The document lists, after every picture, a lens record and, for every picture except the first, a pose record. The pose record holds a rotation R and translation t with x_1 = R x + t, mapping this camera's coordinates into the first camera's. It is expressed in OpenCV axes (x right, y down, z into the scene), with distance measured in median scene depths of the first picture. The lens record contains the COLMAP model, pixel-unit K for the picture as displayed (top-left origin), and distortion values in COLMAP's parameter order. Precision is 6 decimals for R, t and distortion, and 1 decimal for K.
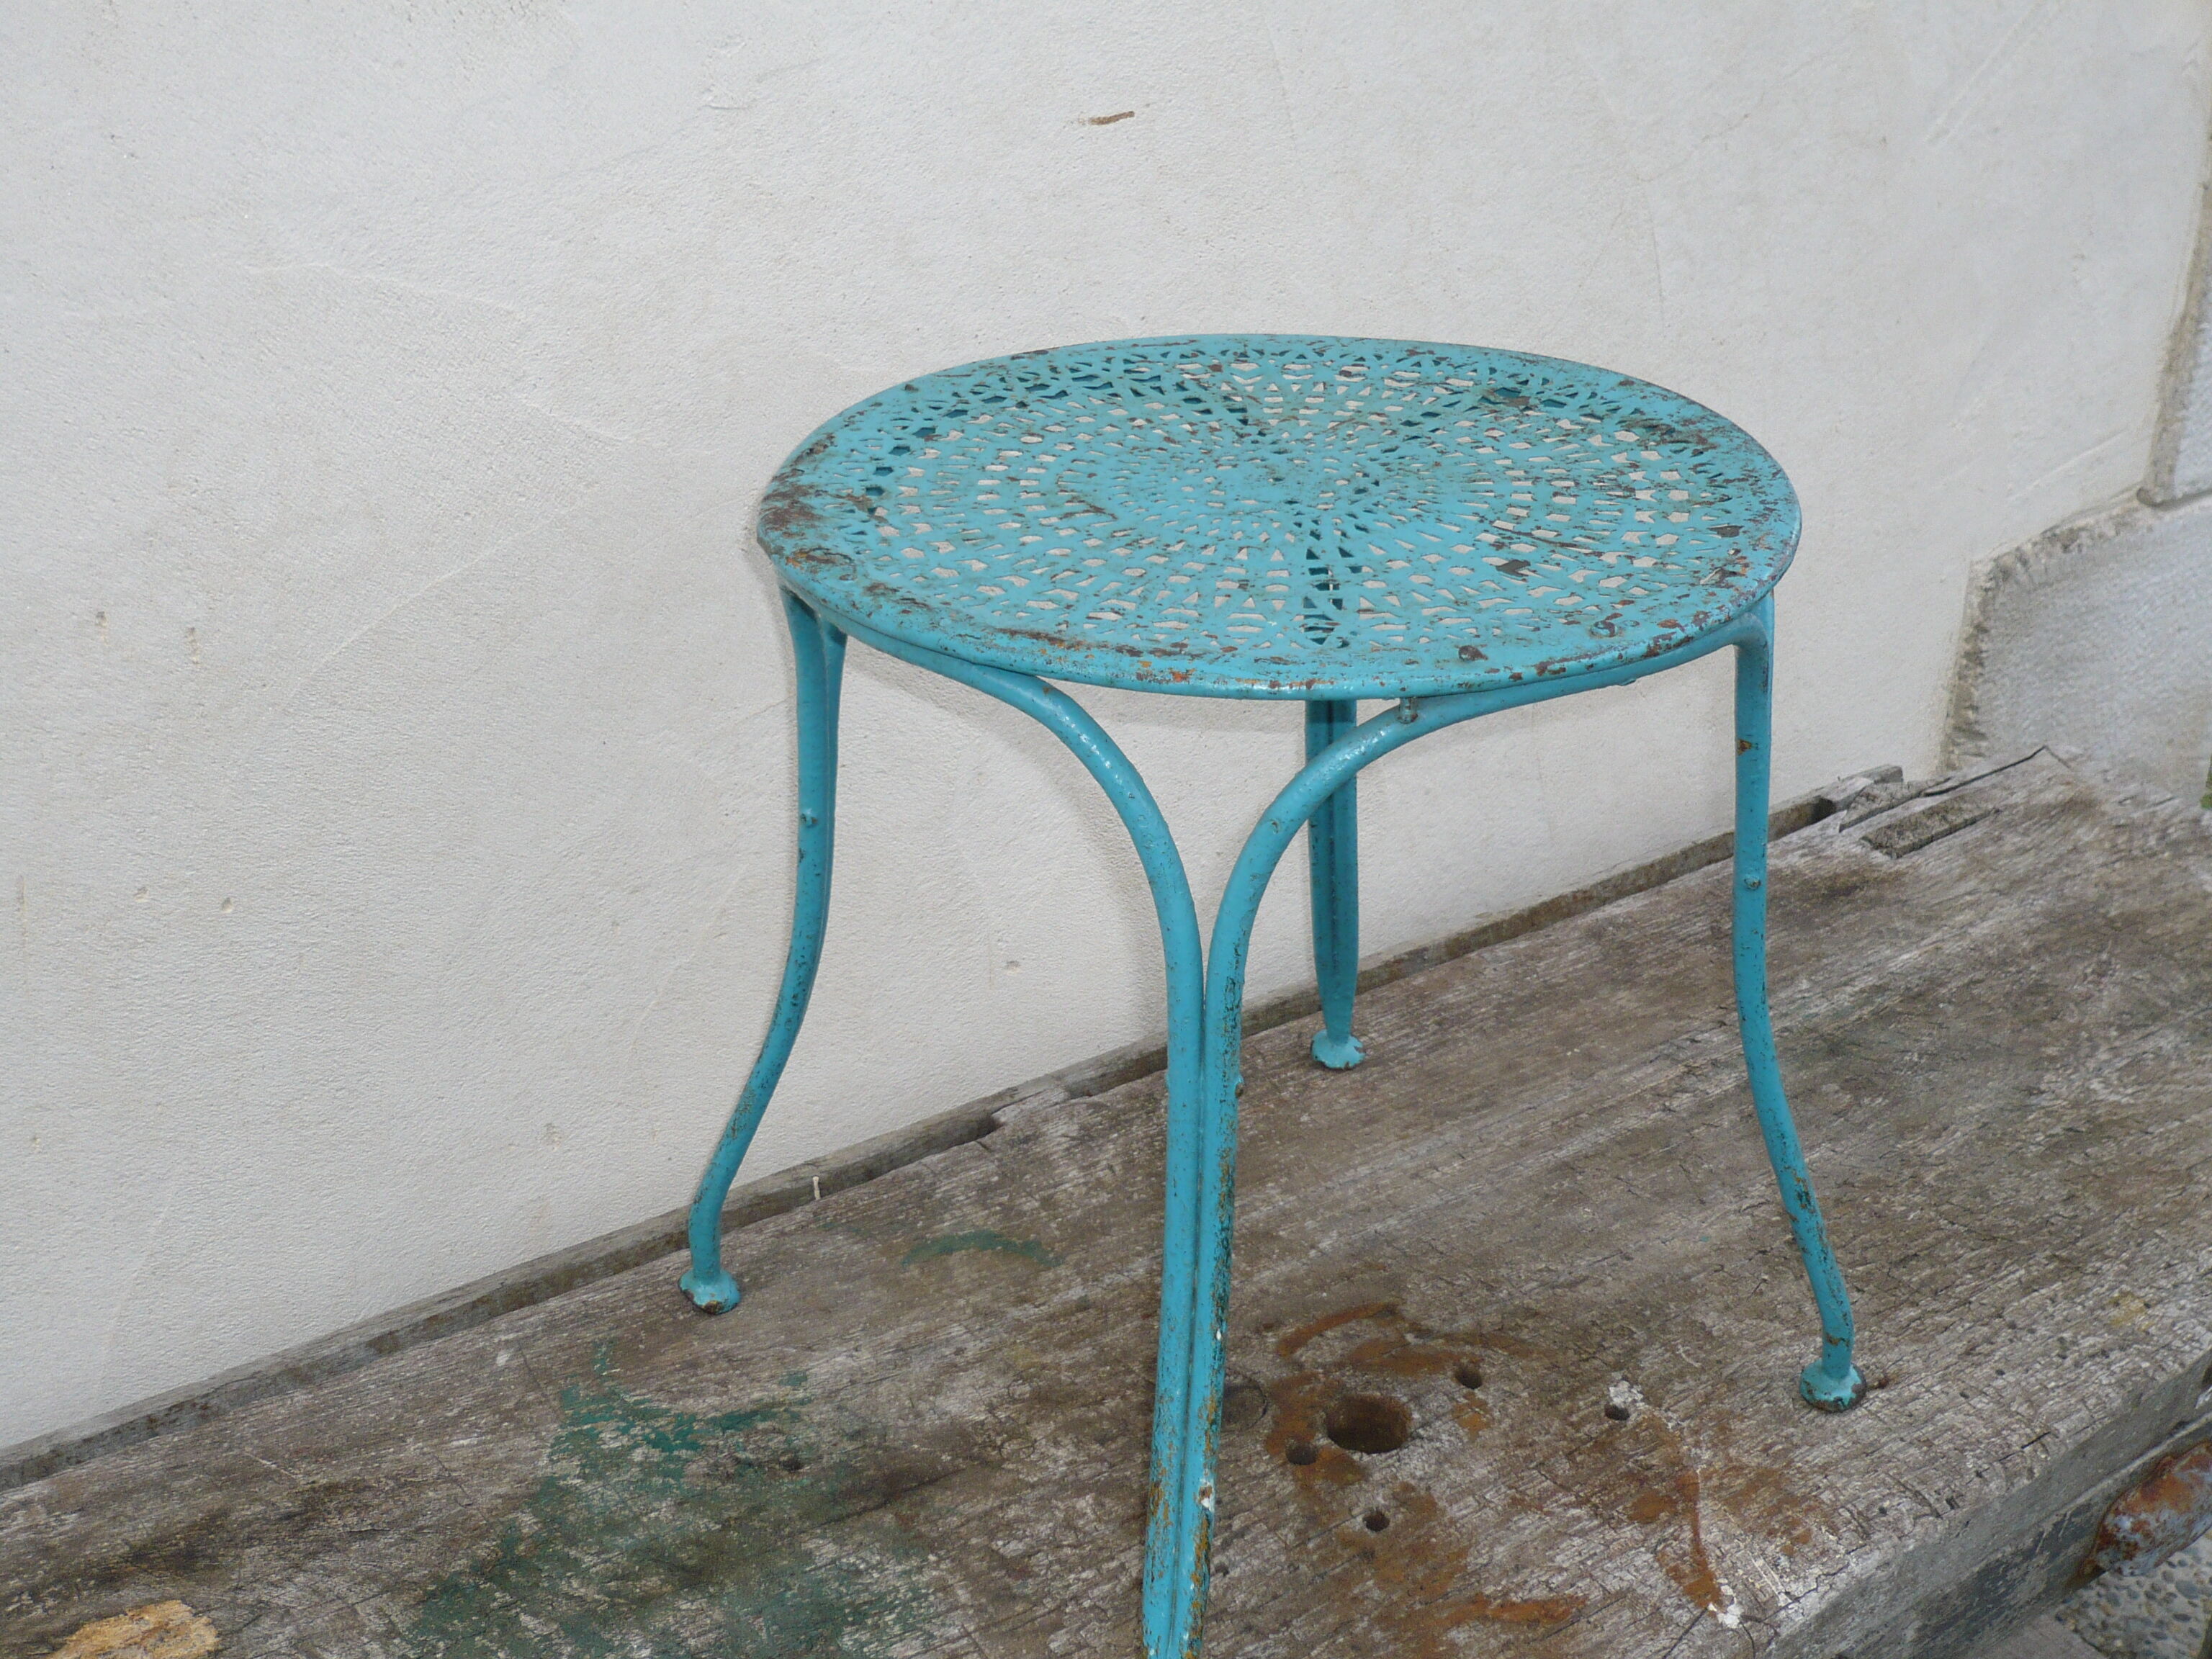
lens RADIAL K [[2617.3, 0, 1102.9], [0, 2617.3, 845.9], [0, 0, 1]] dist [-0.106409, 0.000000]
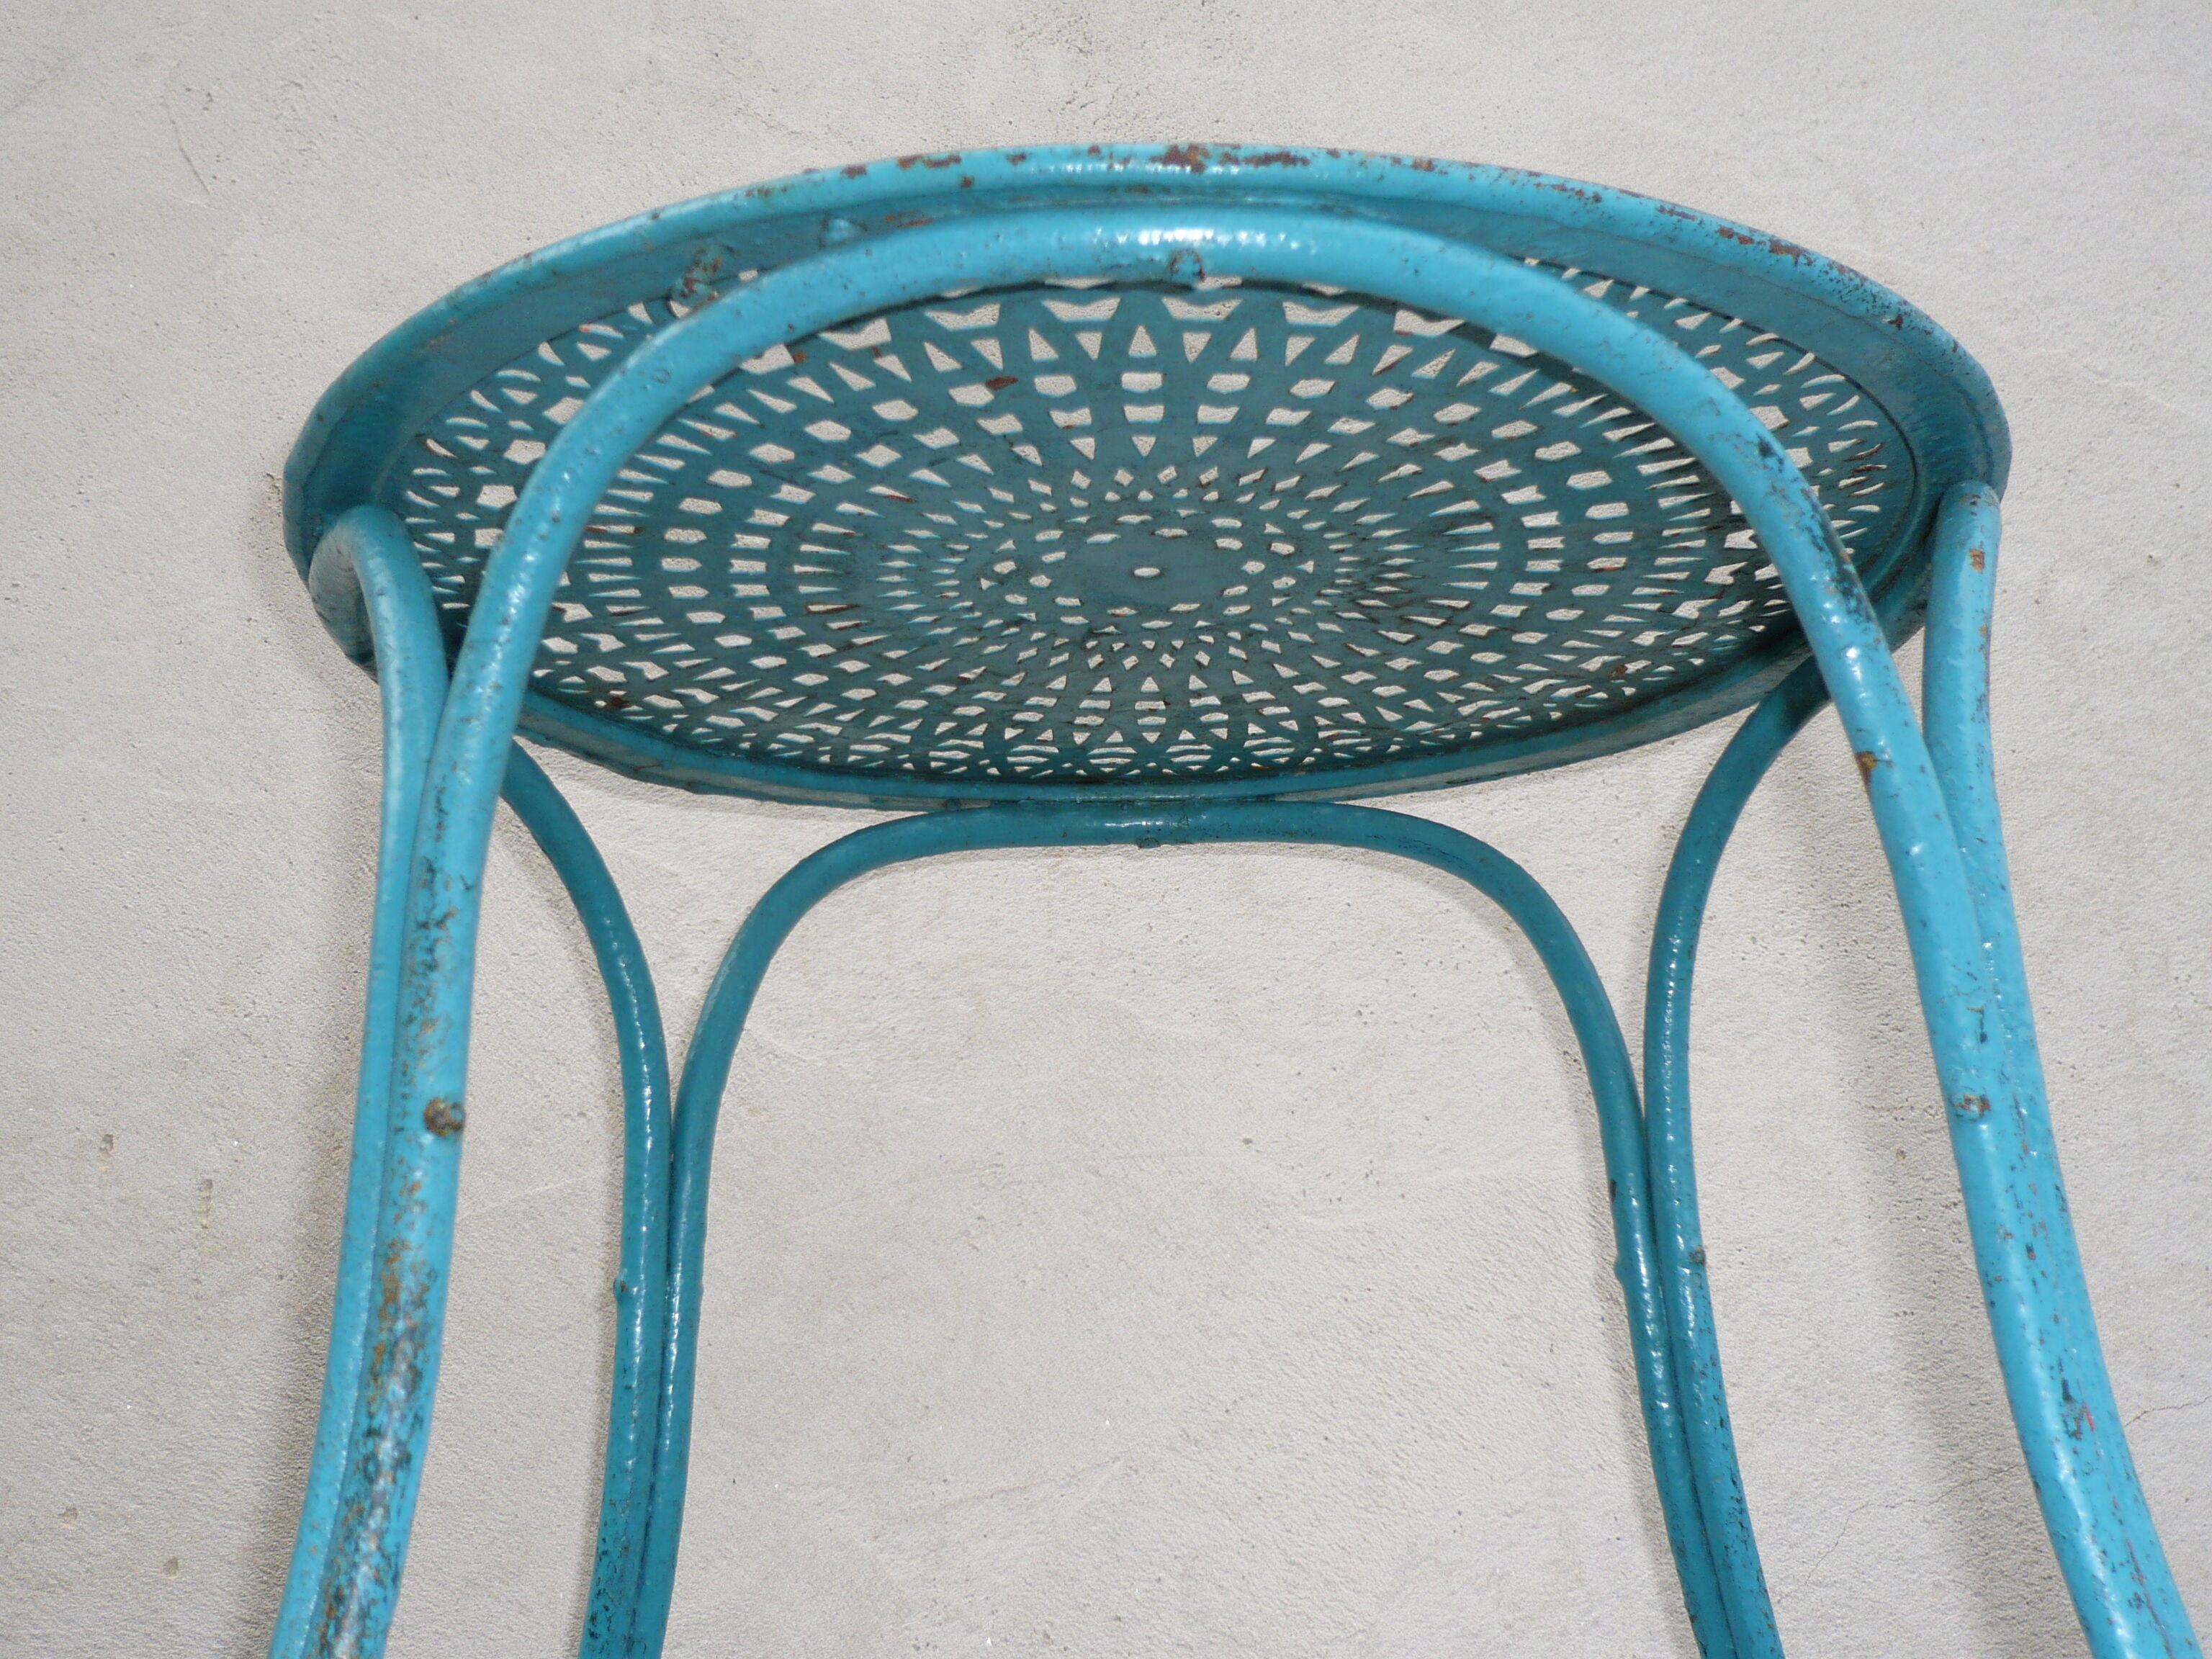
lens RADIAL K [[2617.3, 0, 1132.3], [0, 2617.3, 838.7], [0, 0, 1]] dist [-0.106409, 0.000000]
pose [[0.830011, -0.161144, -0.533960, 0.333397], [-0.235170, 0.766979, -0.597024, 0.243633], [0.505743, 0.621108, 0.598705, 0.572464]]
